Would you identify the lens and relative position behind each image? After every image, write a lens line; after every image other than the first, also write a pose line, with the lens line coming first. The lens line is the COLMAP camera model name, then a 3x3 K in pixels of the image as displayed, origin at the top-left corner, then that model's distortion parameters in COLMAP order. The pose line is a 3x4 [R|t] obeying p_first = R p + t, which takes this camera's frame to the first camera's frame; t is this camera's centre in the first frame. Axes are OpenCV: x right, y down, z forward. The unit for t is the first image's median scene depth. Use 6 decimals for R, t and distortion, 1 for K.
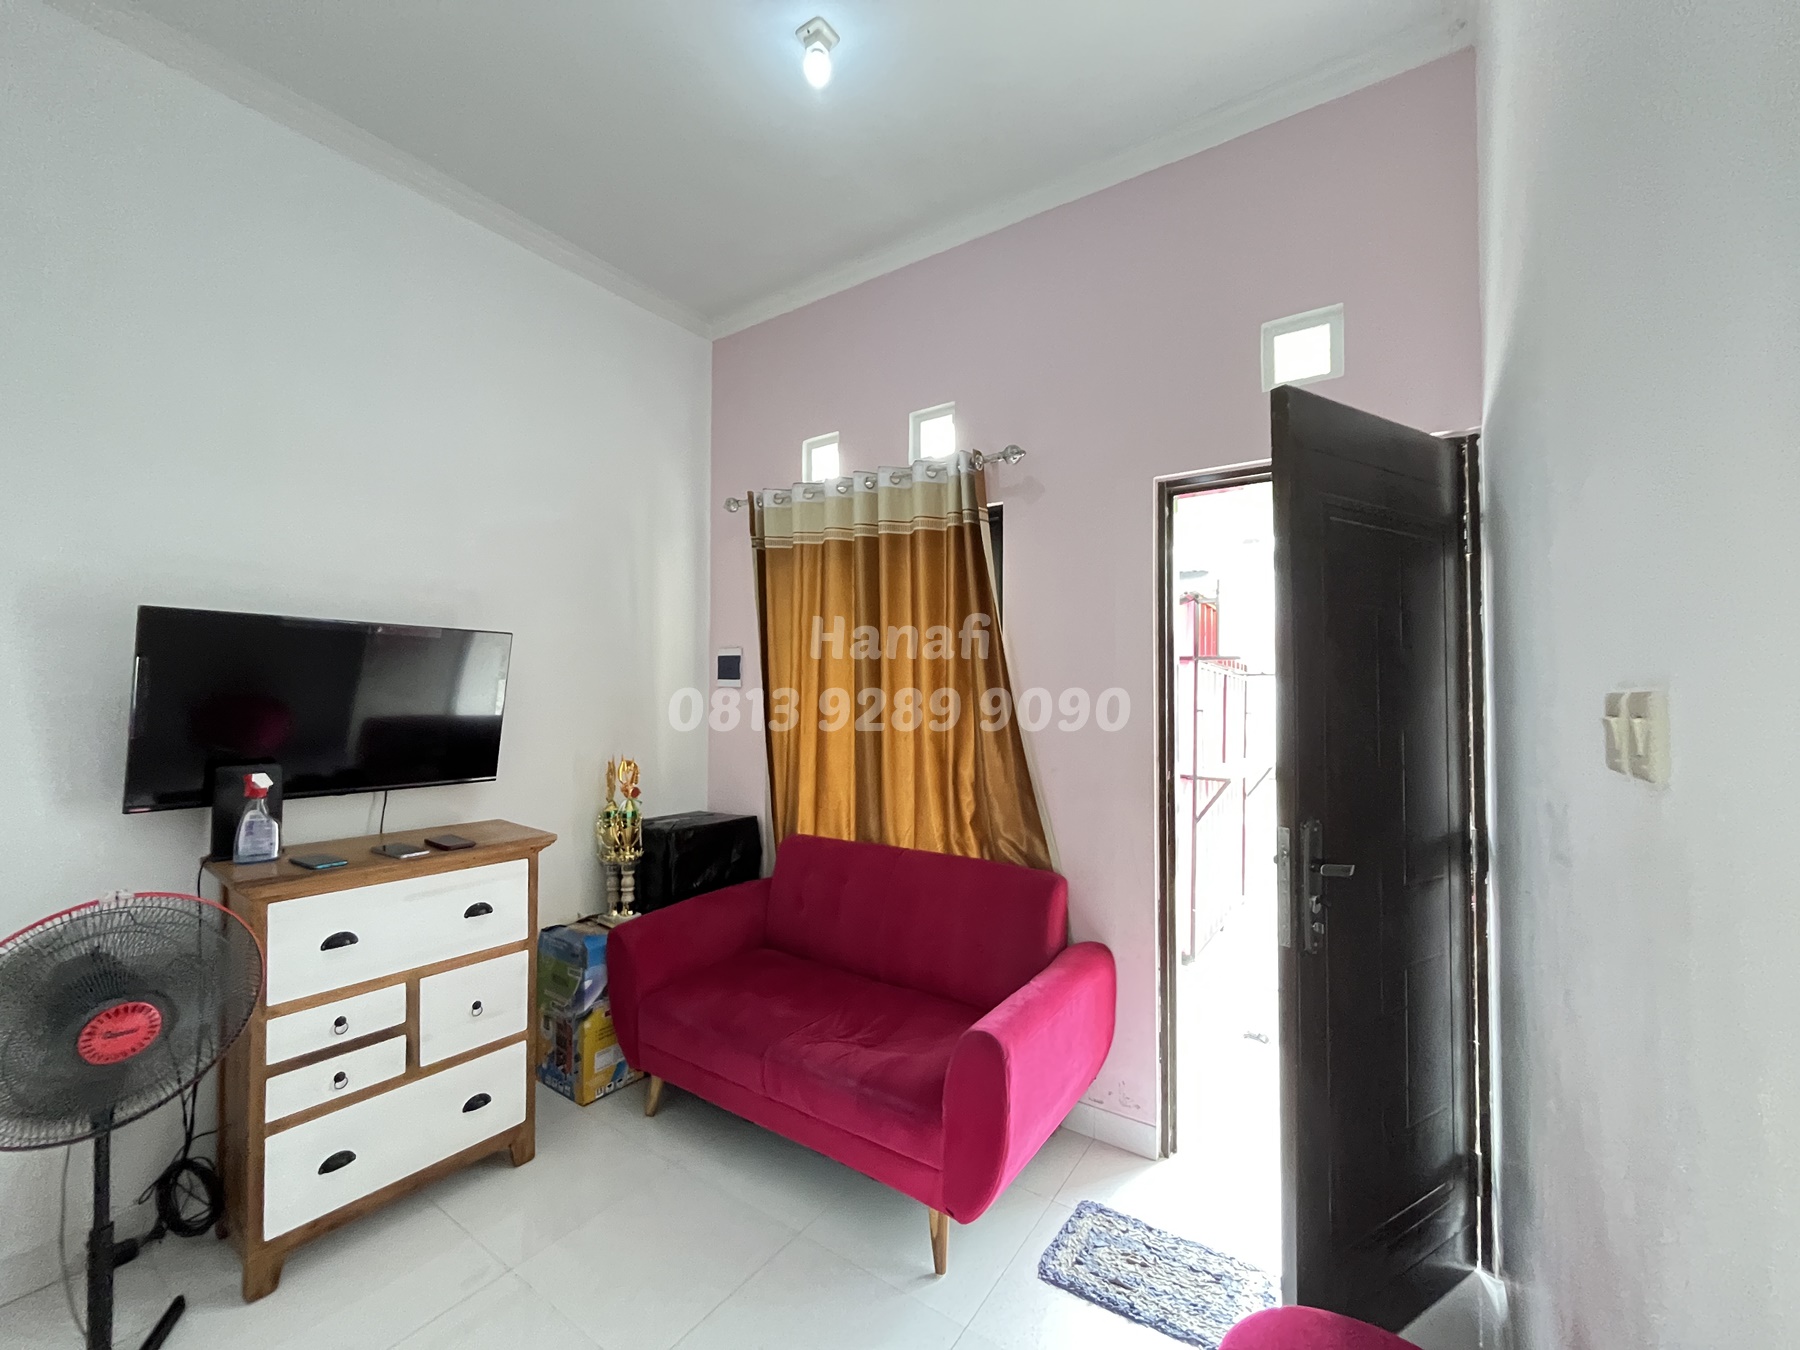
lens RADIAL K [[723.7, 0, 904.5], [0, 723.7, 677.3], [0, 0, 1]] dist [0.000840, 0.000221]
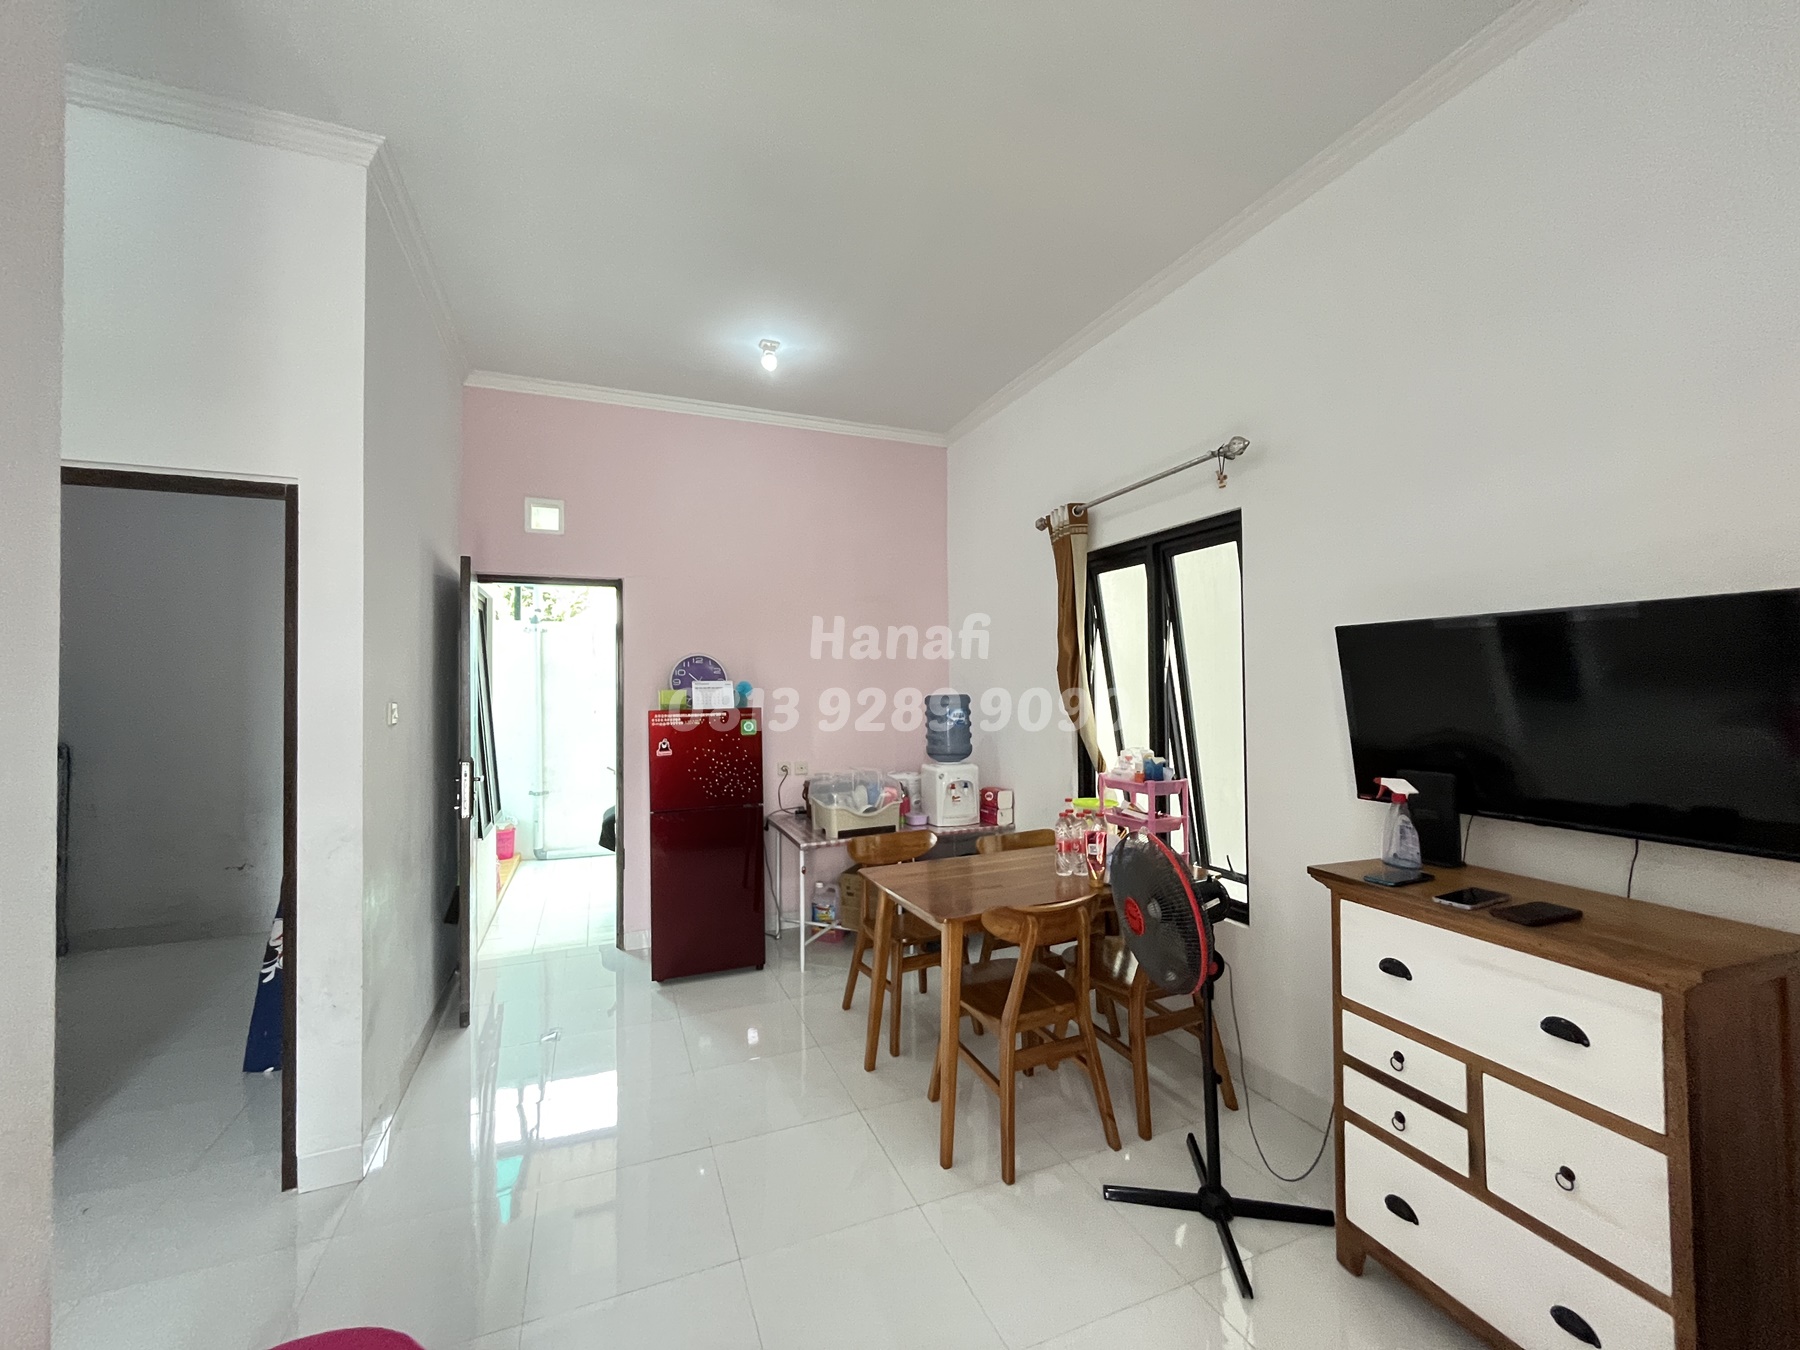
lens RADIAL K [[723.7, 0, 902.3], [0, 723.7, 686.8], [0, 0, 1]] dist [0.000840, 0.000221]
pose [[-0.542732, -0.006030, -0.839884, 0.282317], [0.025677, 0.999388, -0.023768, 0.008413], [0.839513, -0.034465, -0.542245, 0.816963]]
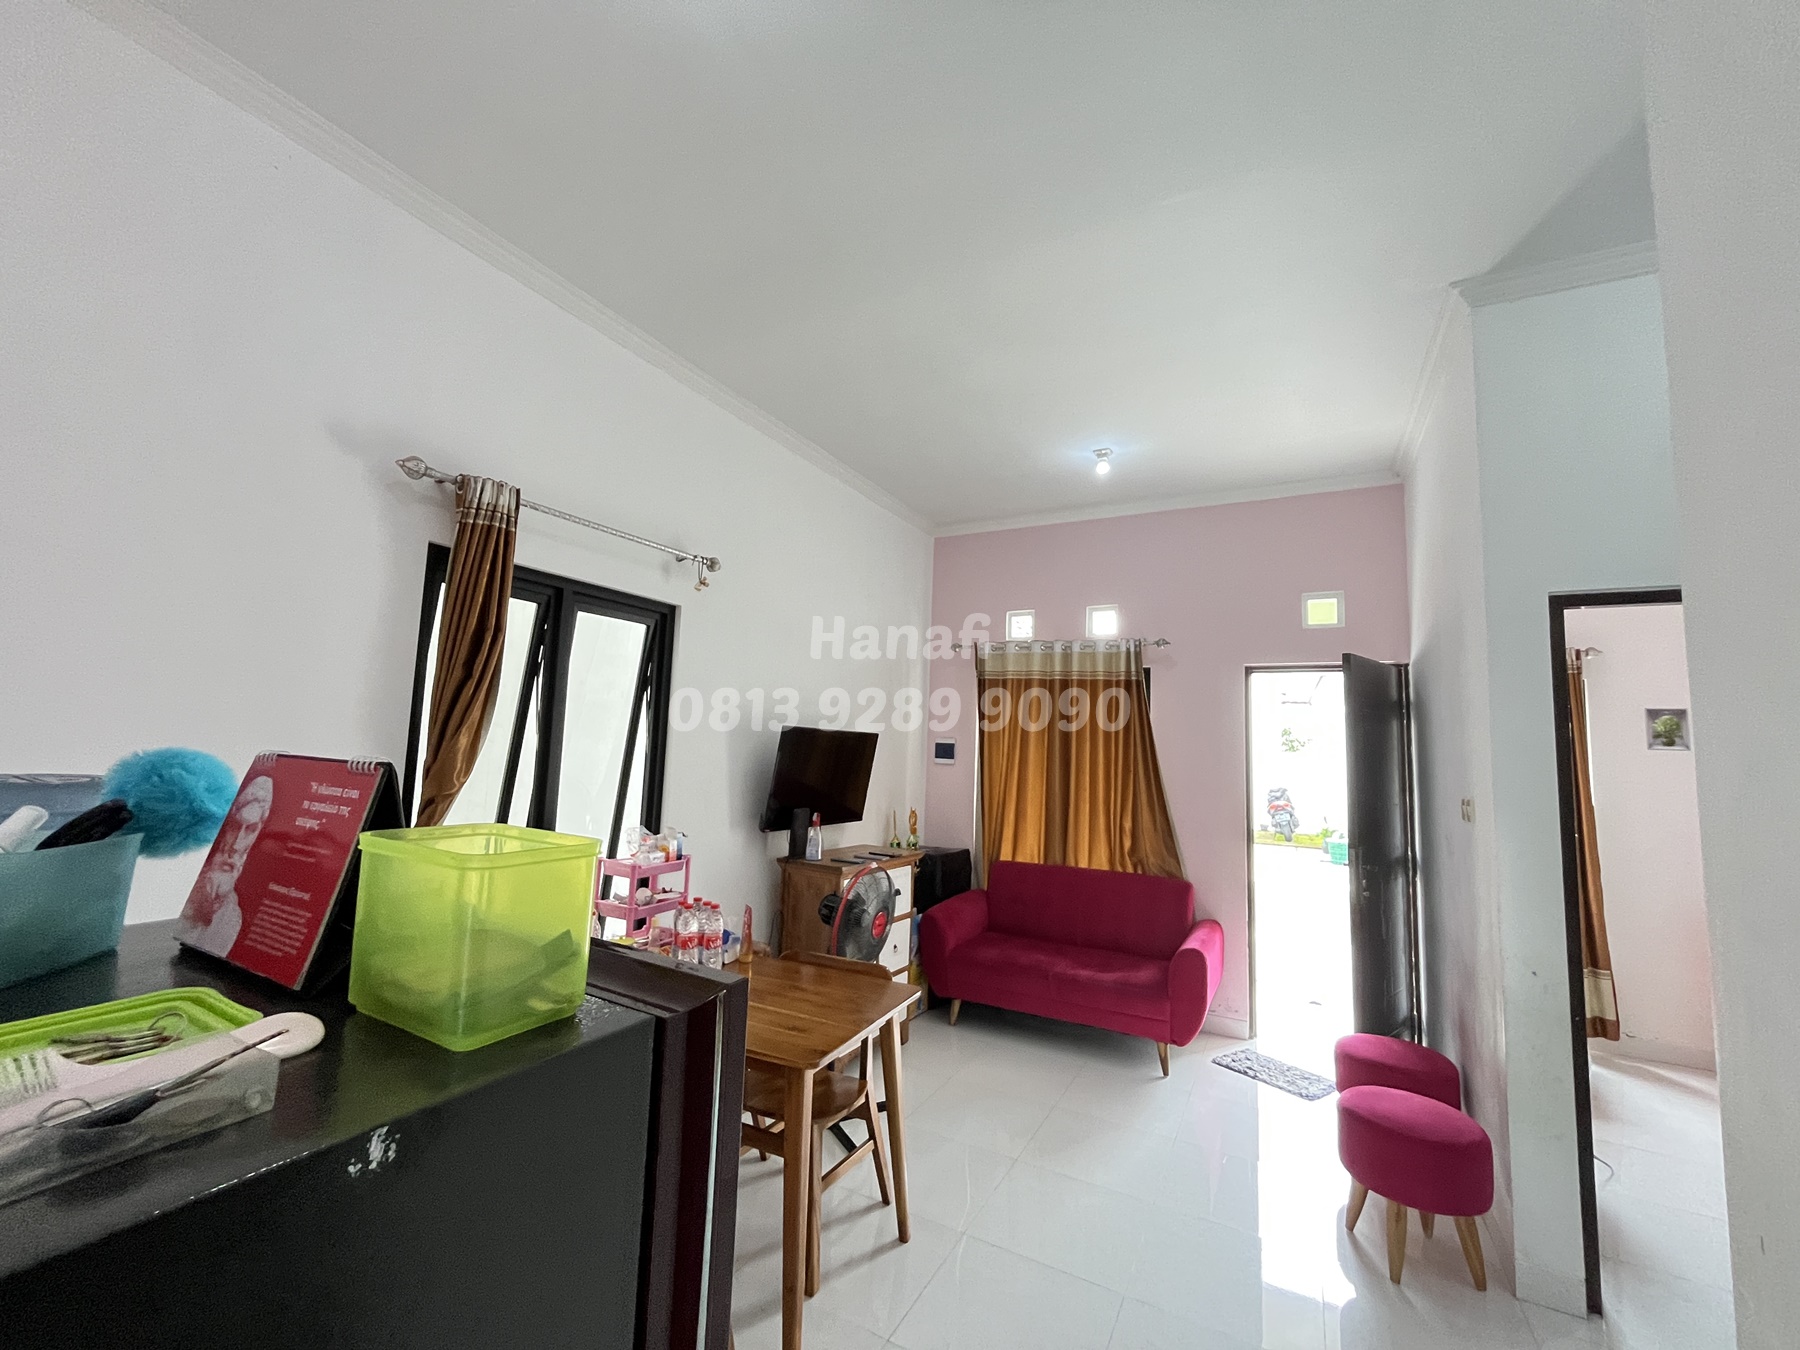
lens RADIAL K [[723.7, 0, 906.0], [0, 723.7, 680.1], [0, 0, 1]] dist [0.000840, 0.000221]
pose [[0.994311, 0.039454, 0.098937, -0.726106], [-0.032133, 0.996701, -0.074533, -0.069670], [-0.101552, 0.070930, 0.992298, -0.785611]]
